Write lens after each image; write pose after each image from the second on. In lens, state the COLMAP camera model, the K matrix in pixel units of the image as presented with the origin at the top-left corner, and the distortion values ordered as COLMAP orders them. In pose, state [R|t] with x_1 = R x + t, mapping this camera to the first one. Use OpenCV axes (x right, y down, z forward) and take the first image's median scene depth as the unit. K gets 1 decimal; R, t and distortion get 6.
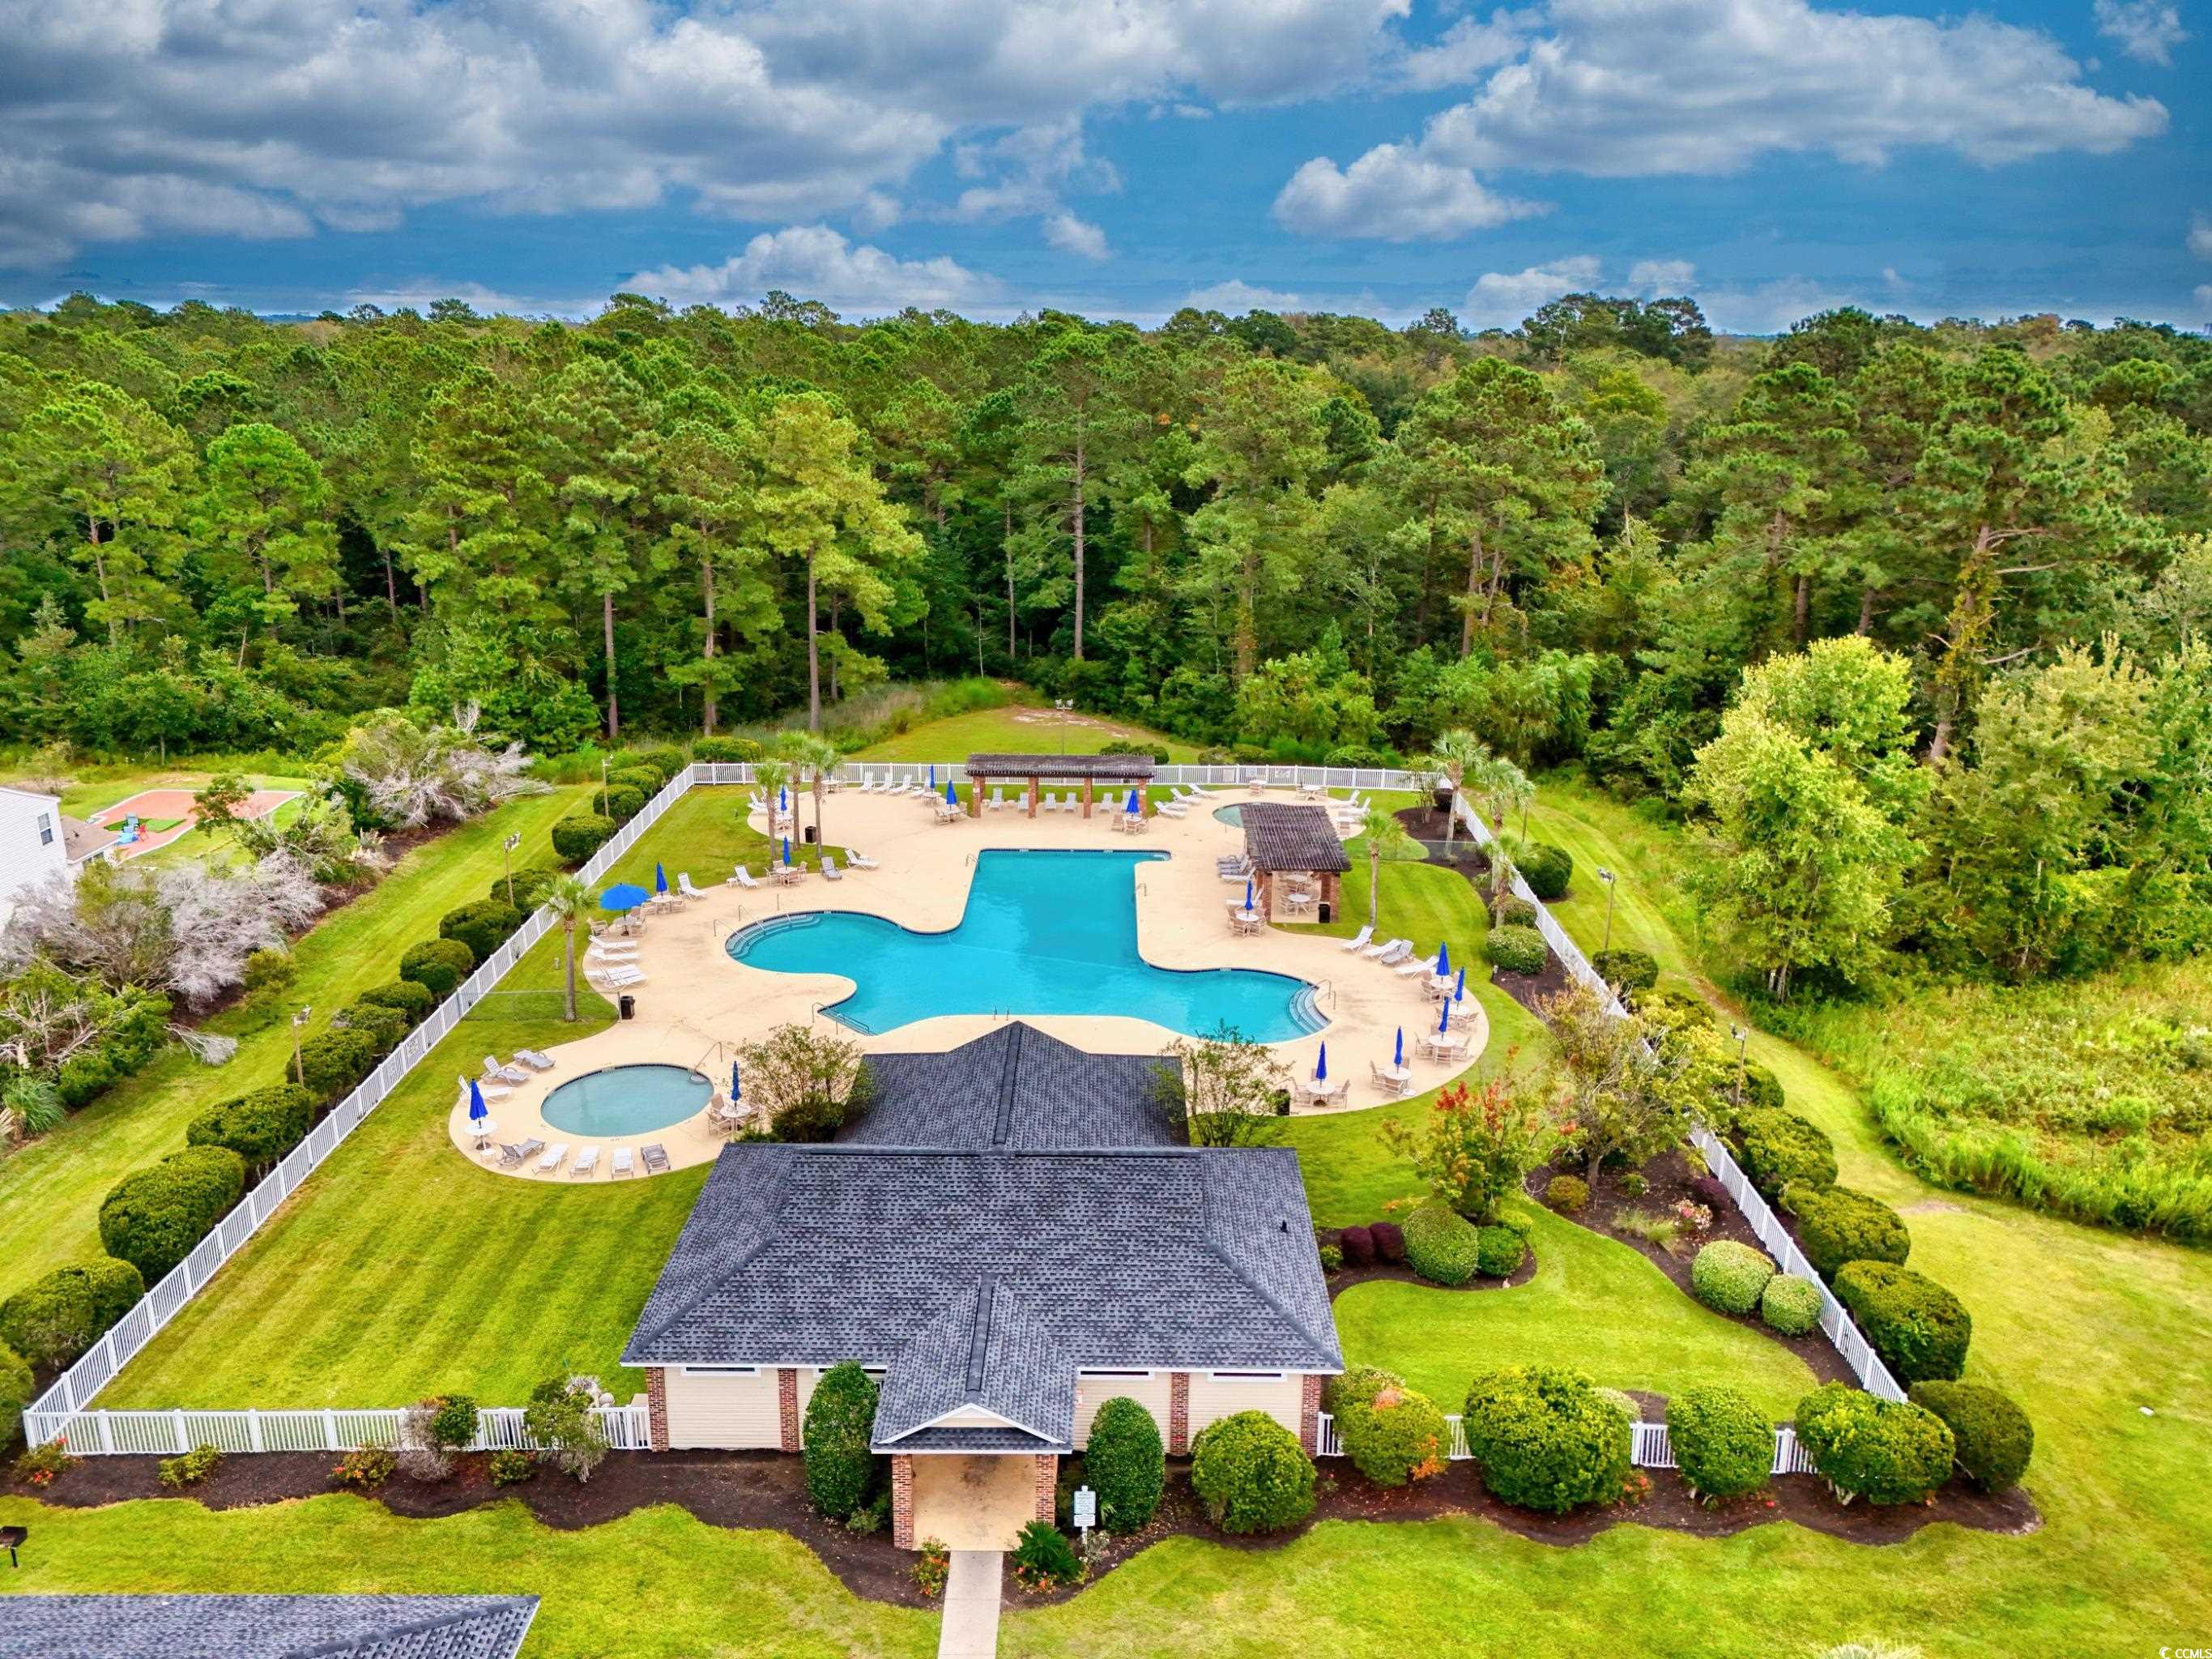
lens RADIAL K [[1622.3, 0, 1106.0], [0, 1622.3, 829.5], [0, 0, 1]] dist [0.078104, -0.073961]
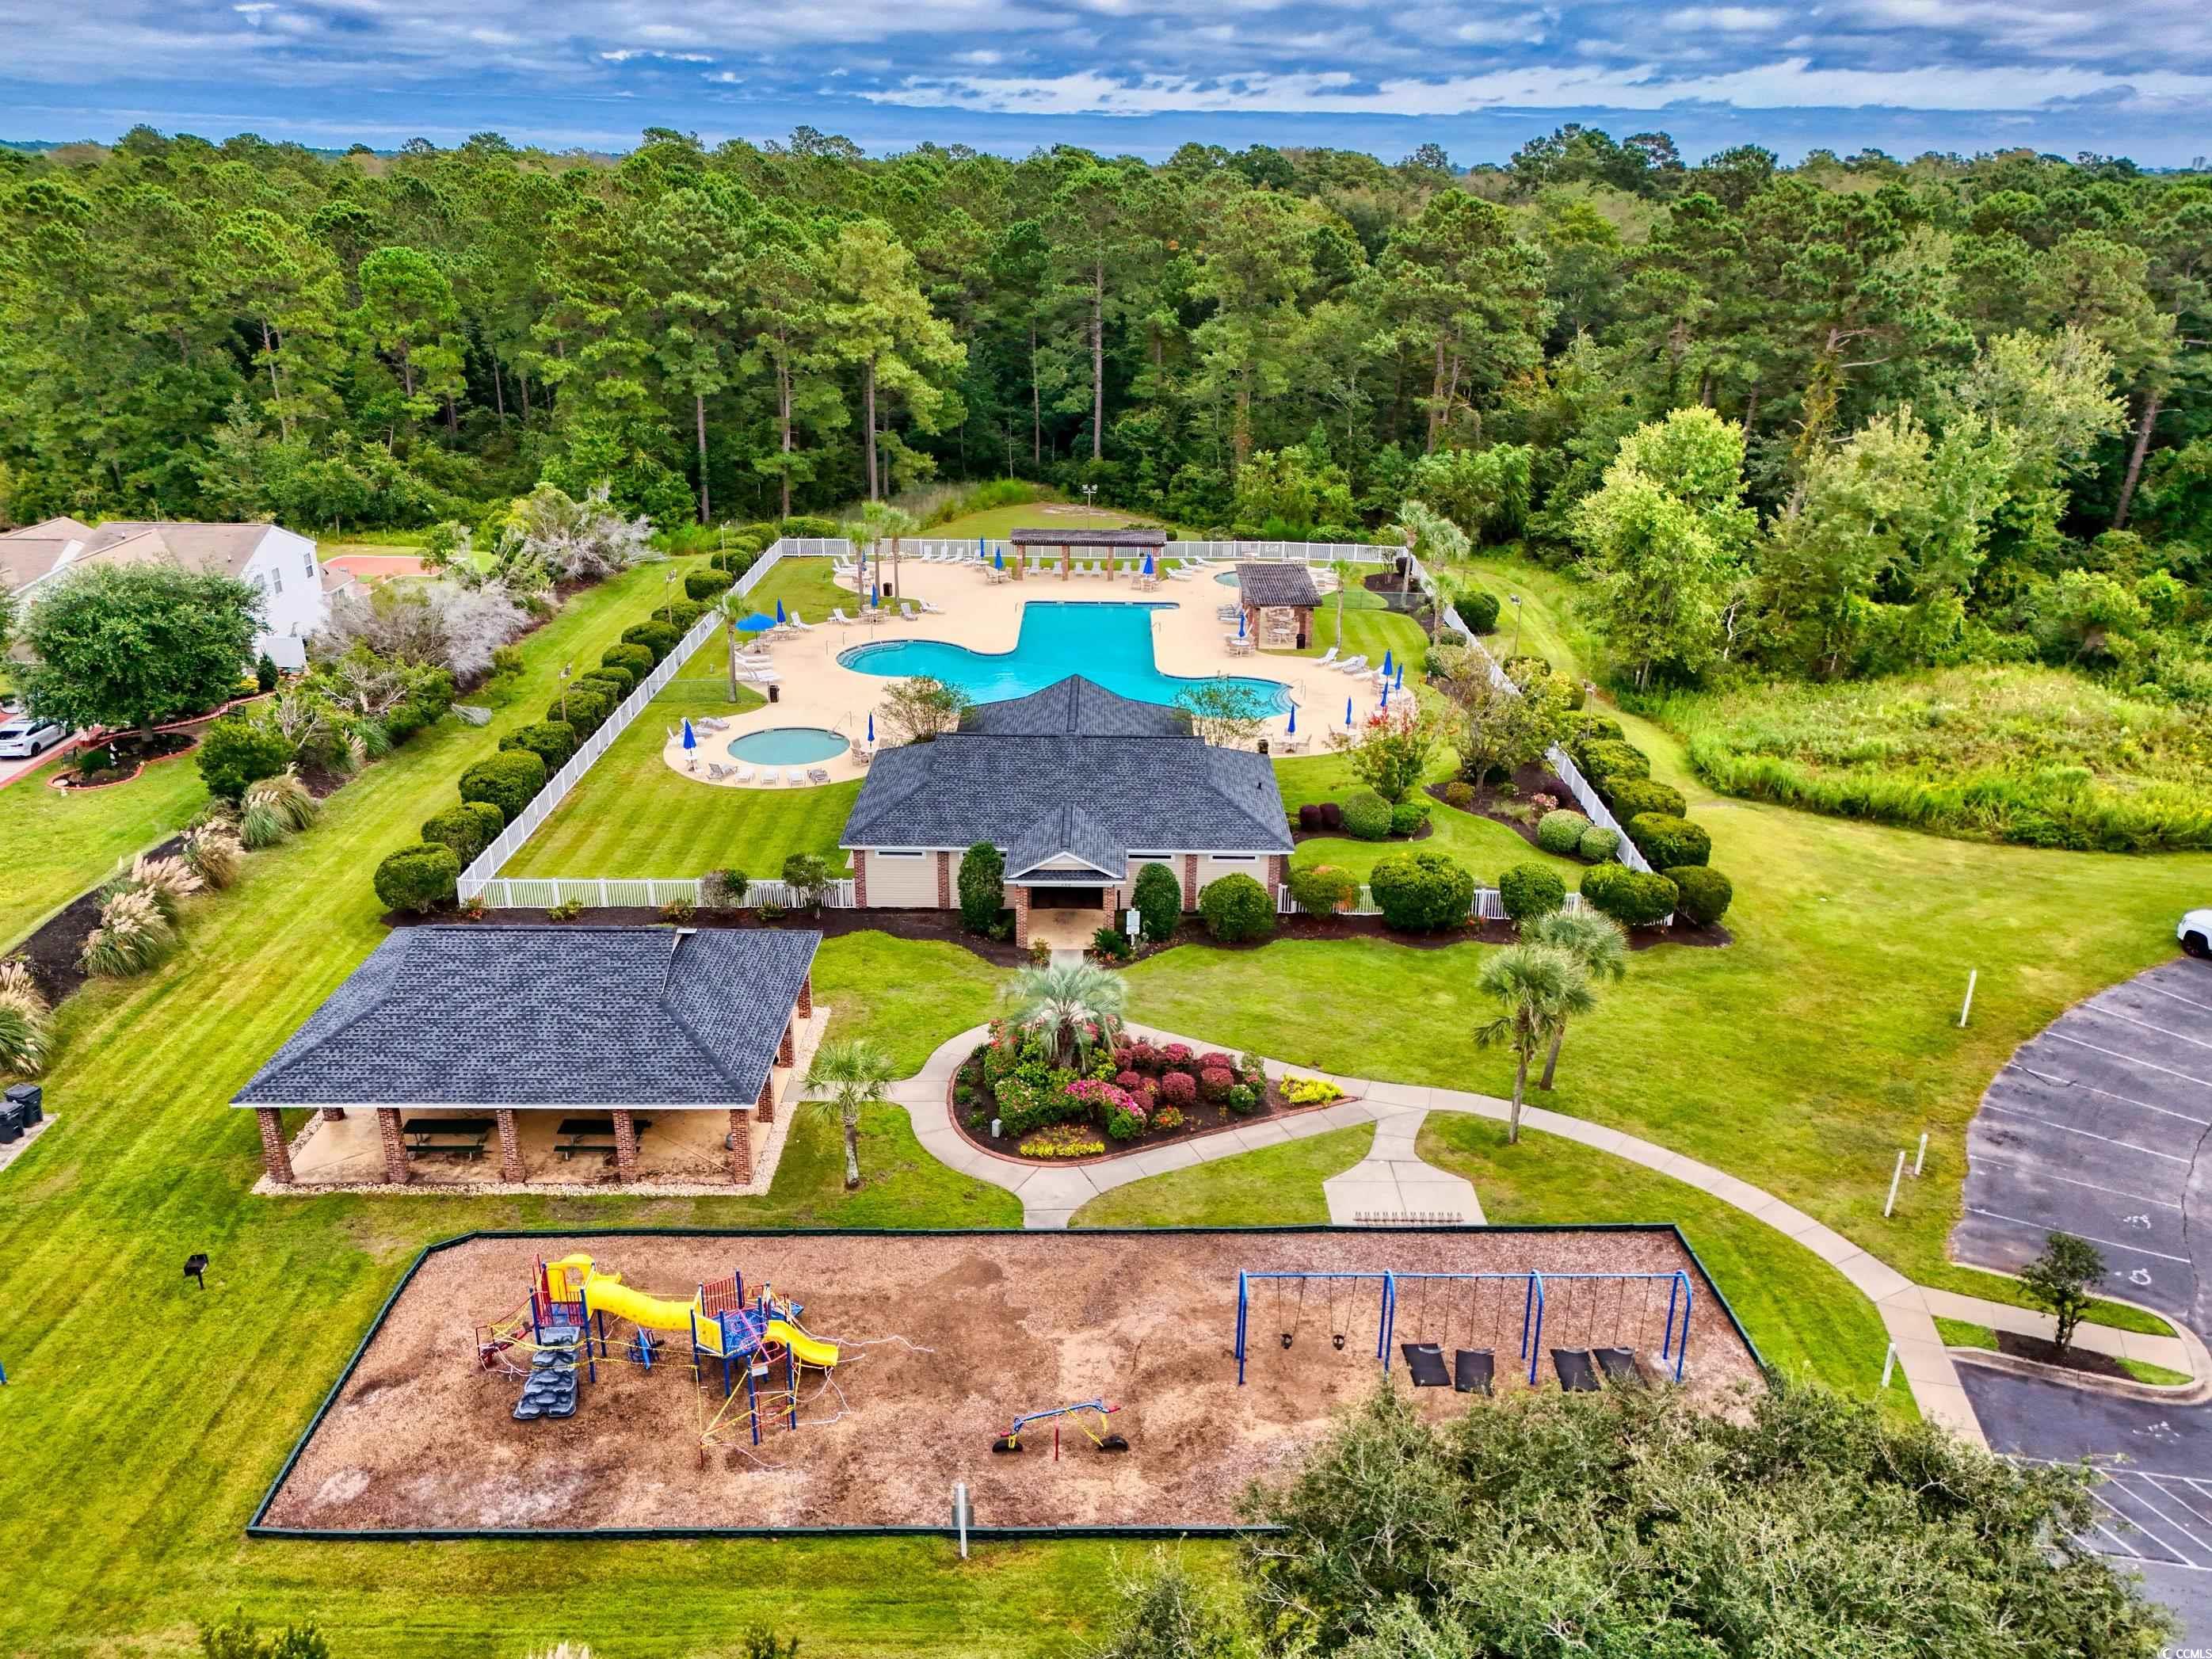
lens RADIAL K [[1622.2, 0, 1106.0], [0, 1622.2, 829.5], [0, 0, 1]] dist [0.078104, -0.073961]
pose [[0.999999, 0.000387, 0.001603, -0.019806], [-0.000529, 0.996032, 0.088999, 0.083285], [-0.001562, -0.089000, 0.996030, -0.274688]]
